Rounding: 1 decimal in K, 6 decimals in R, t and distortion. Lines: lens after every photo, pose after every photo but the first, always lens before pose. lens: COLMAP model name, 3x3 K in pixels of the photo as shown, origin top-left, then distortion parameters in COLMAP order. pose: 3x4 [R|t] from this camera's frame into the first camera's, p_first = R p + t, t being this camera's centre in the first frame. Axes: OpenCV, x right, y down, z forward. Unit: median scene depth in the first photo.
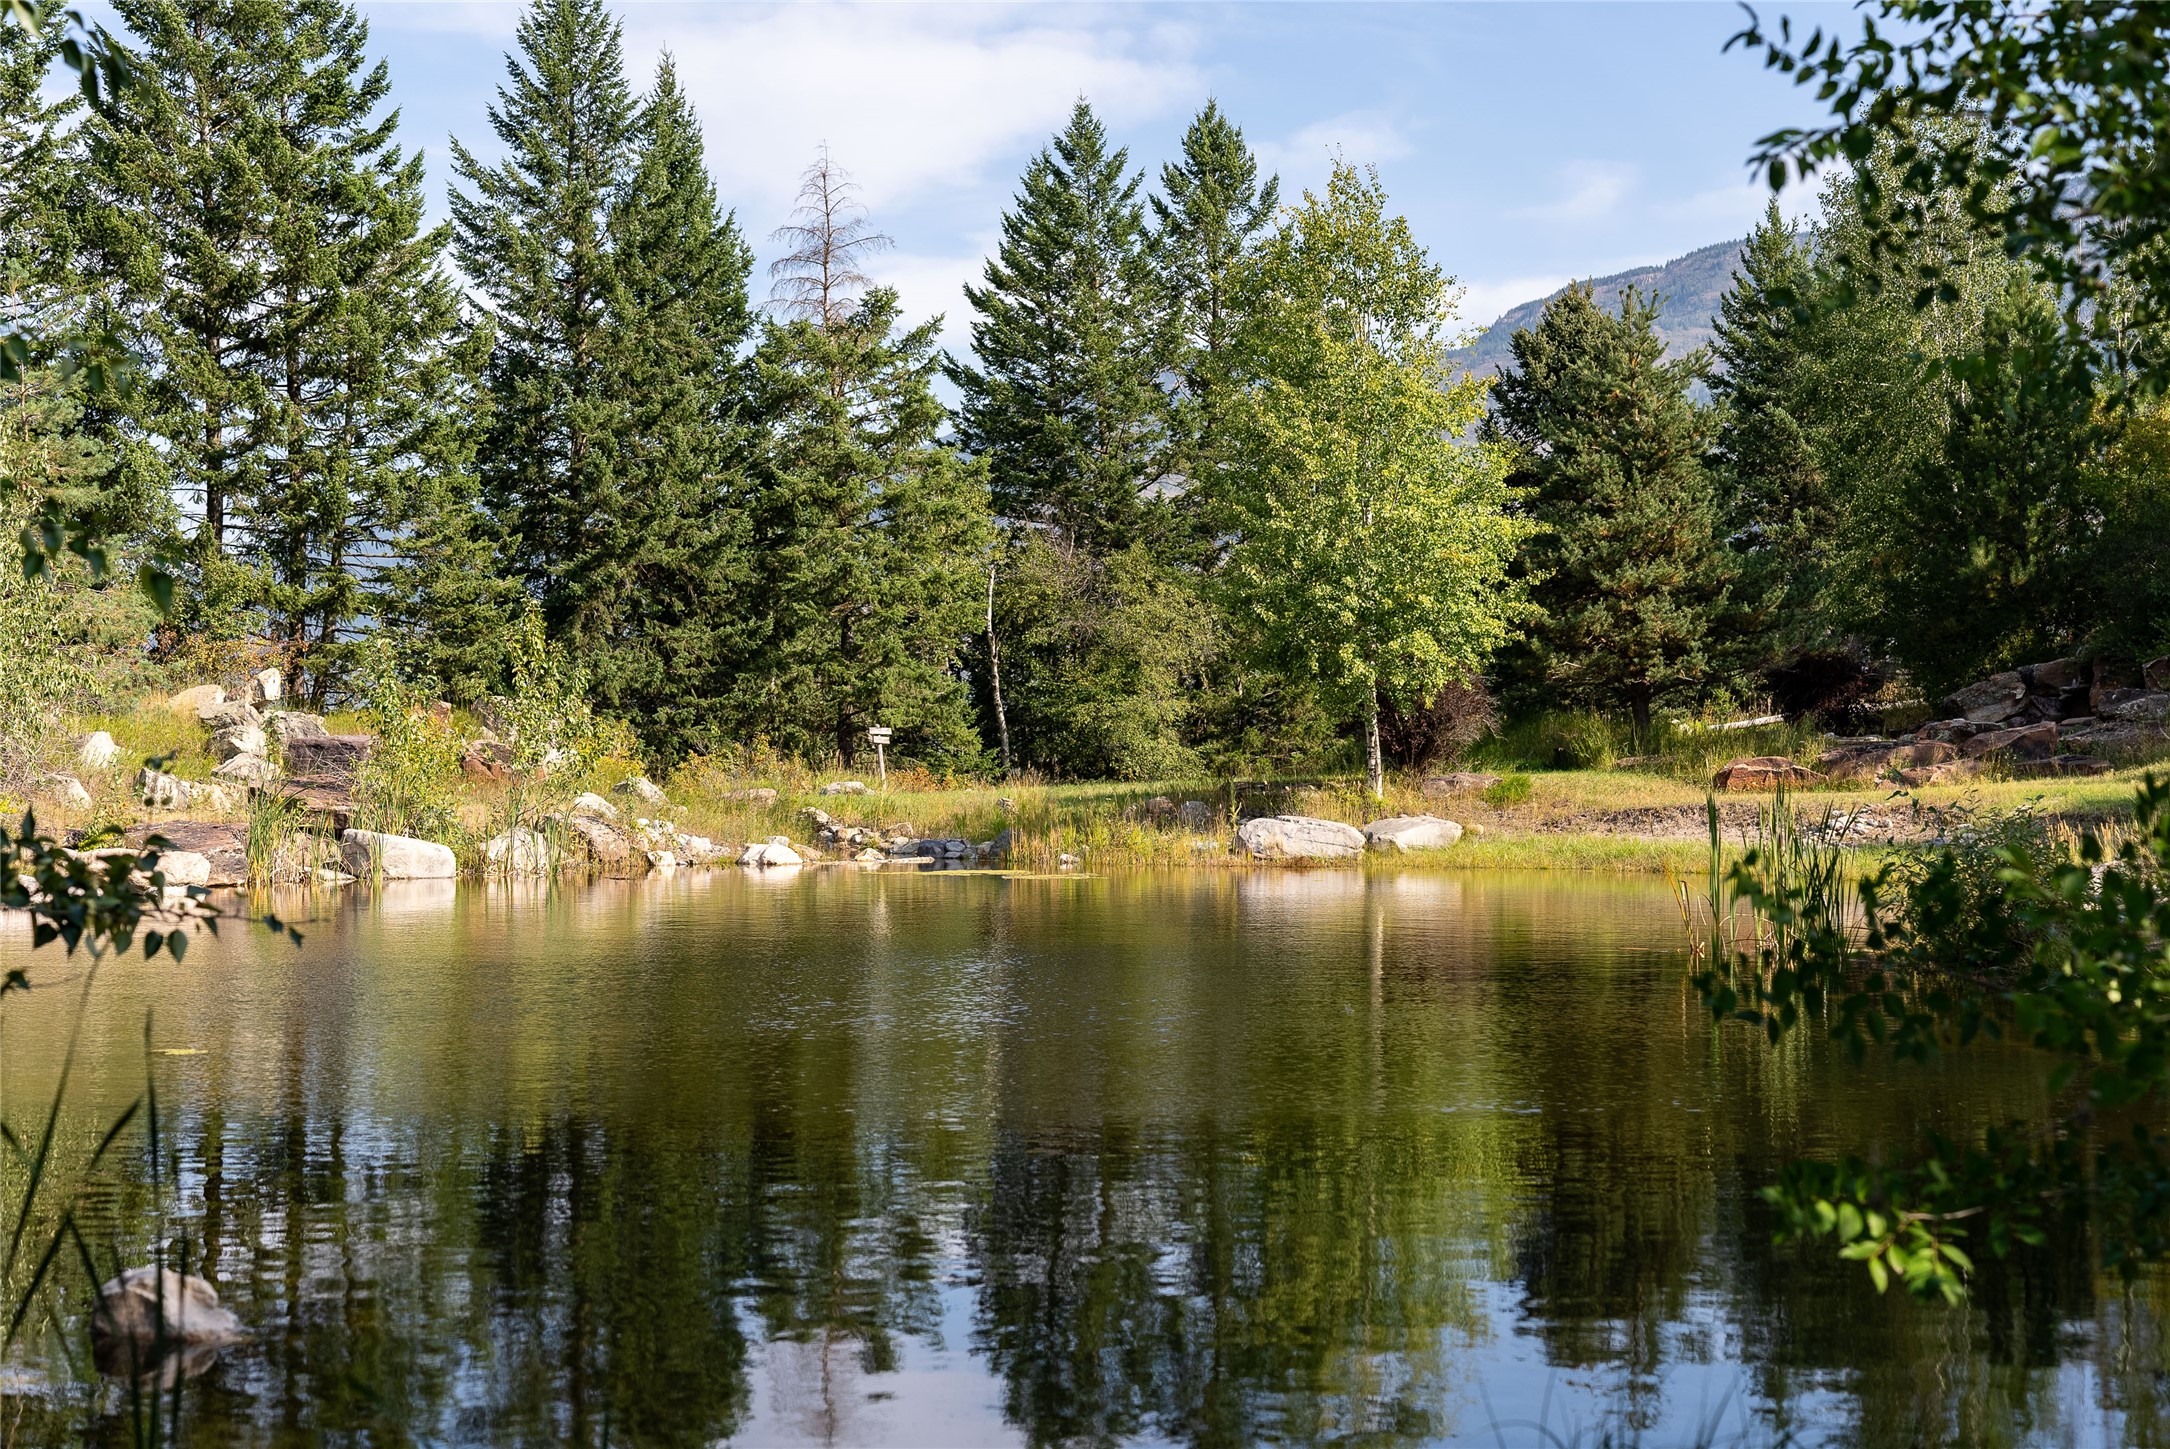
lens RADIAL K [[3462.8, 0, 1085.0], [0, 3462.8, 724.5], [0, 0, 1]] dist [0.021172, 0.075147]
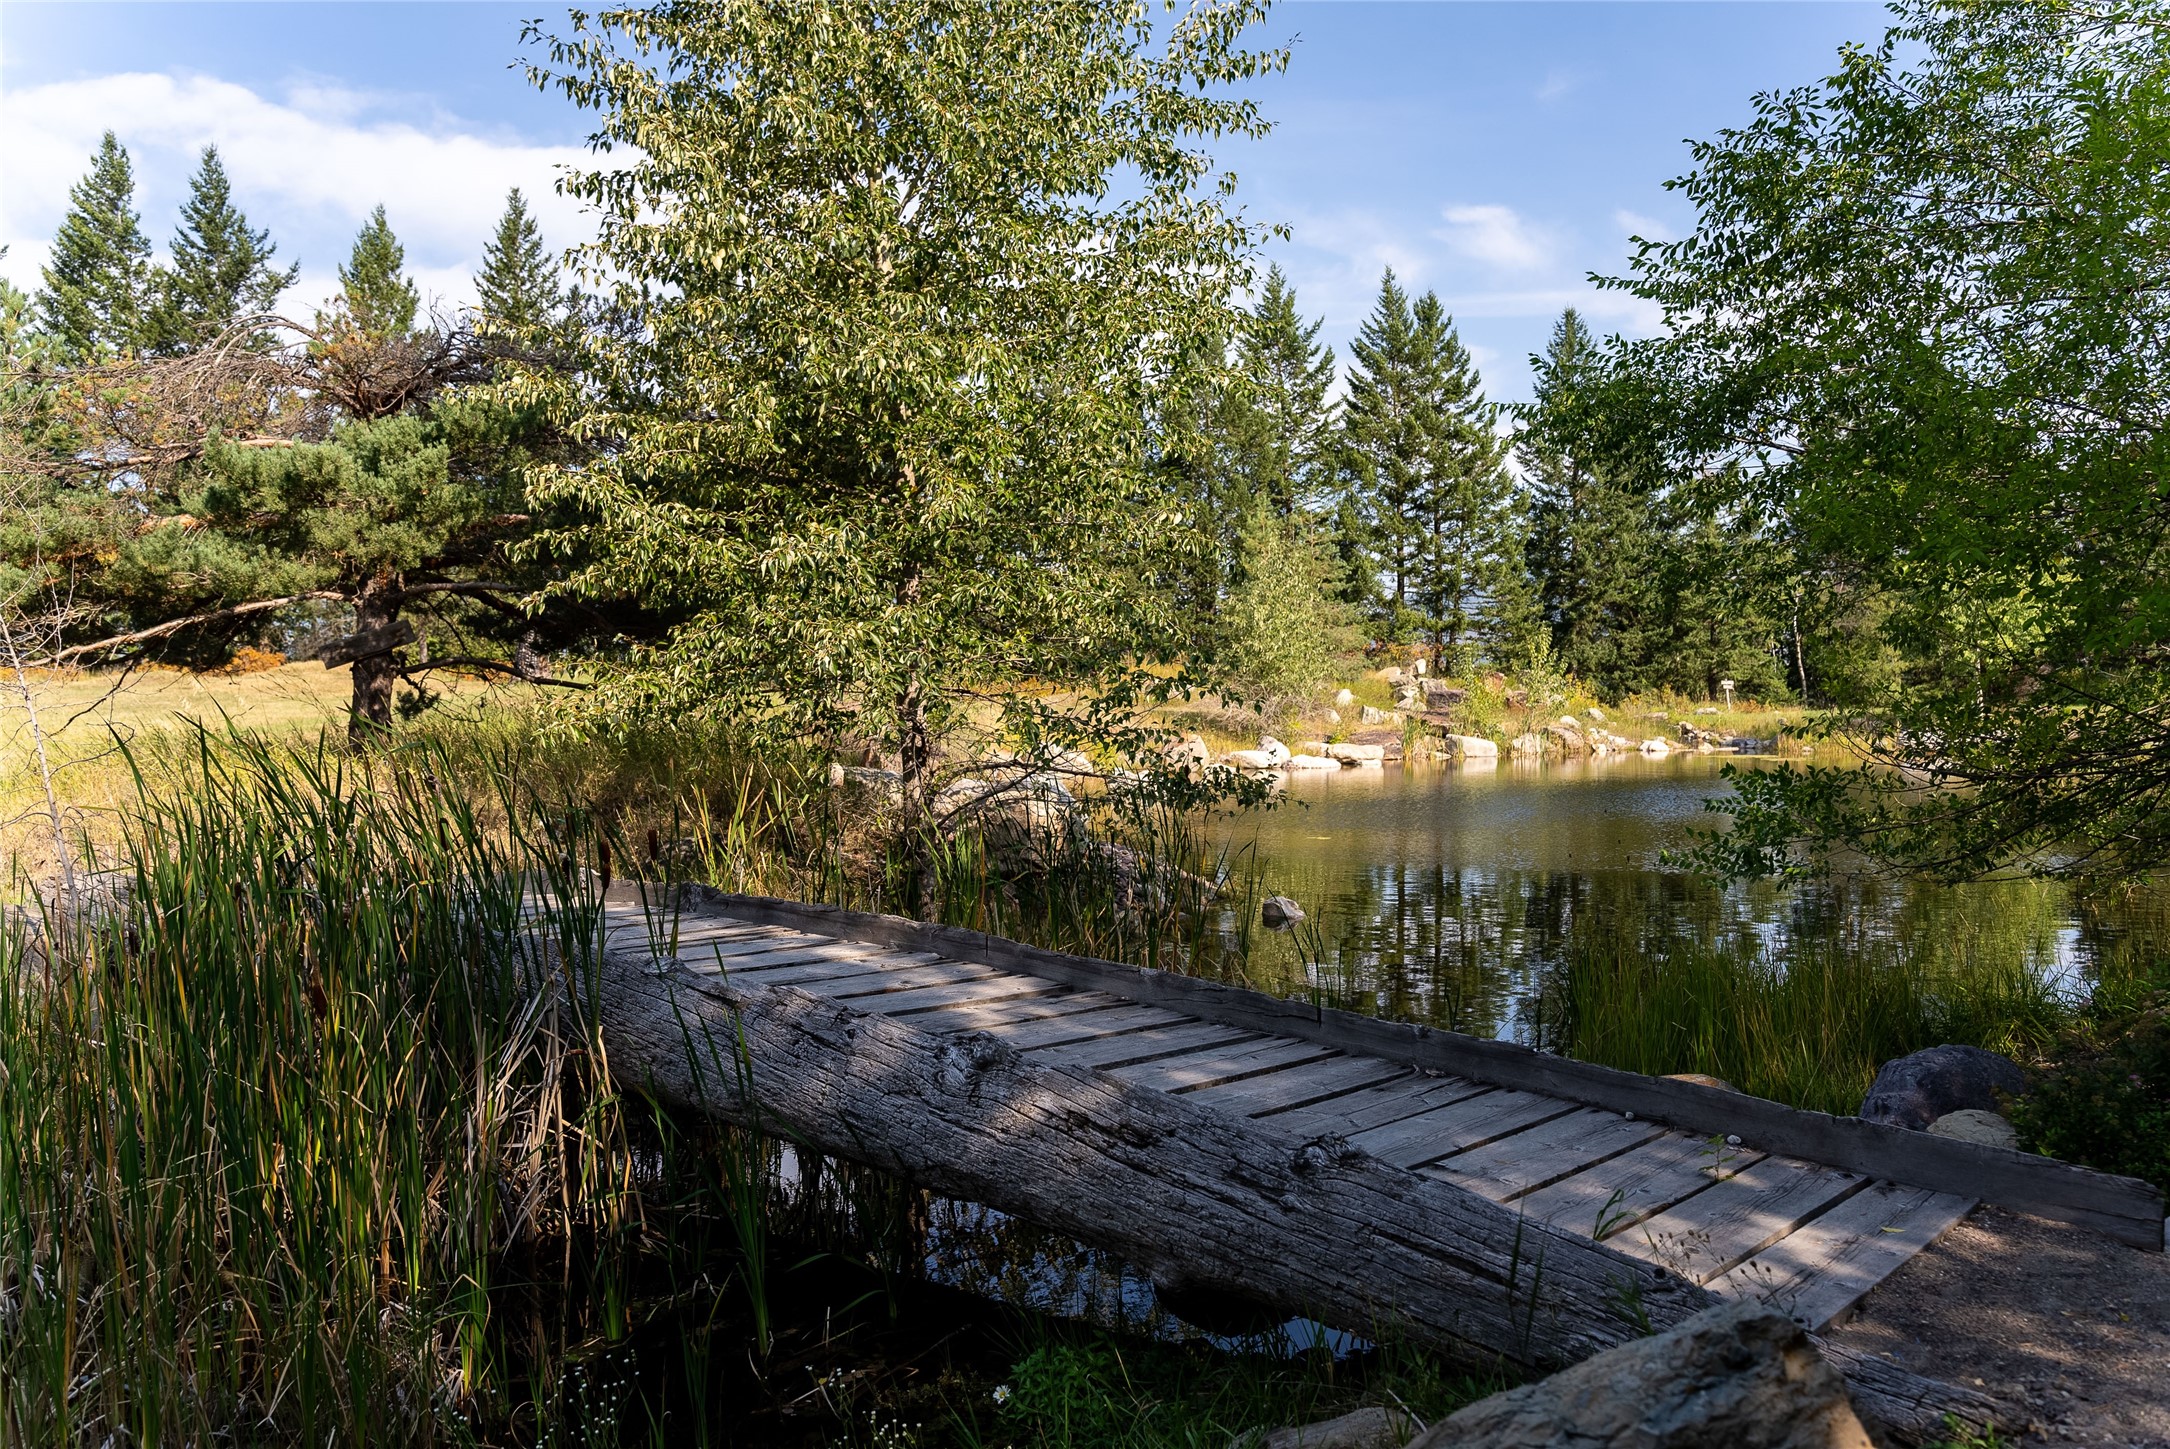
lens RADIAL K [[1738.9, 0, 1085.0], [0, 1738.9, 724.5], [0, 0, 1]] dist [0.000833, 0.005324]
pose [[0.902926, 0.003744, -0.429780, 0.039395], [0.010445, 0.999476, 0.030651, -0.008822], [0.429670, -0.032165, 0.902413, -0.076069]]
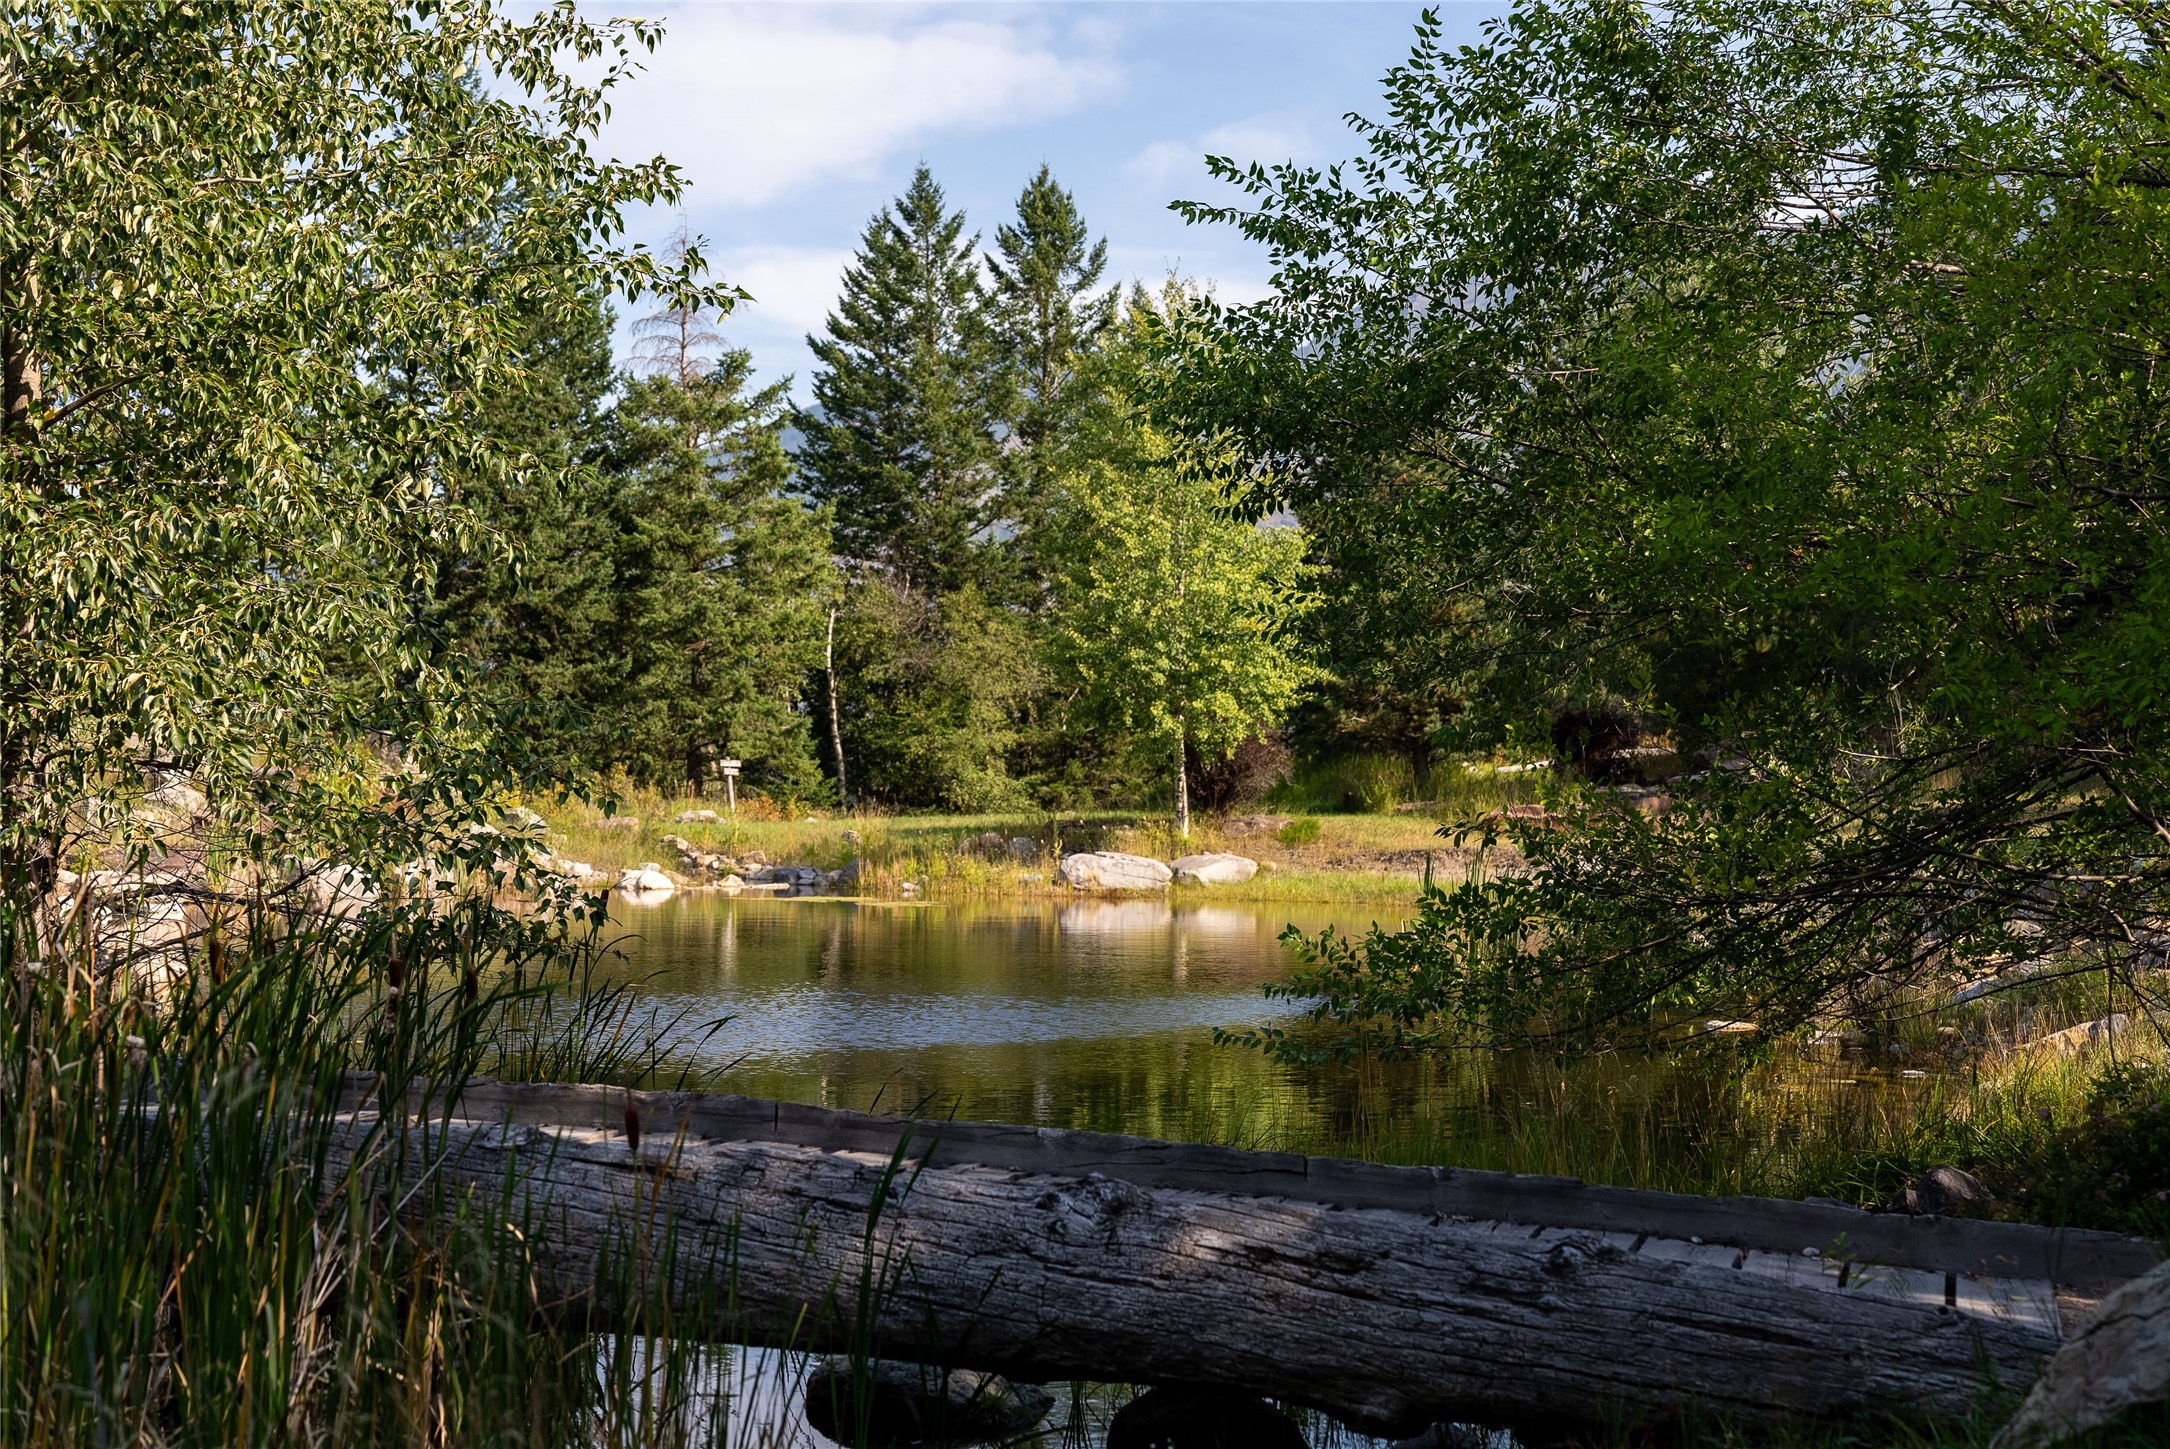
lens RADIAL K [[3660.3, 0, 1085.0], [0, 3660.3, 724.5], [0, 0, 1]] dist [-0.002680, 0.073150]
pose [[0.998586, 0.015361, 0.050888, -0.007206], [-0.015272, 0.999881, -0.002122, -0.009769], [-0.050915, 0.001342, 0.998702, -0.150996]]
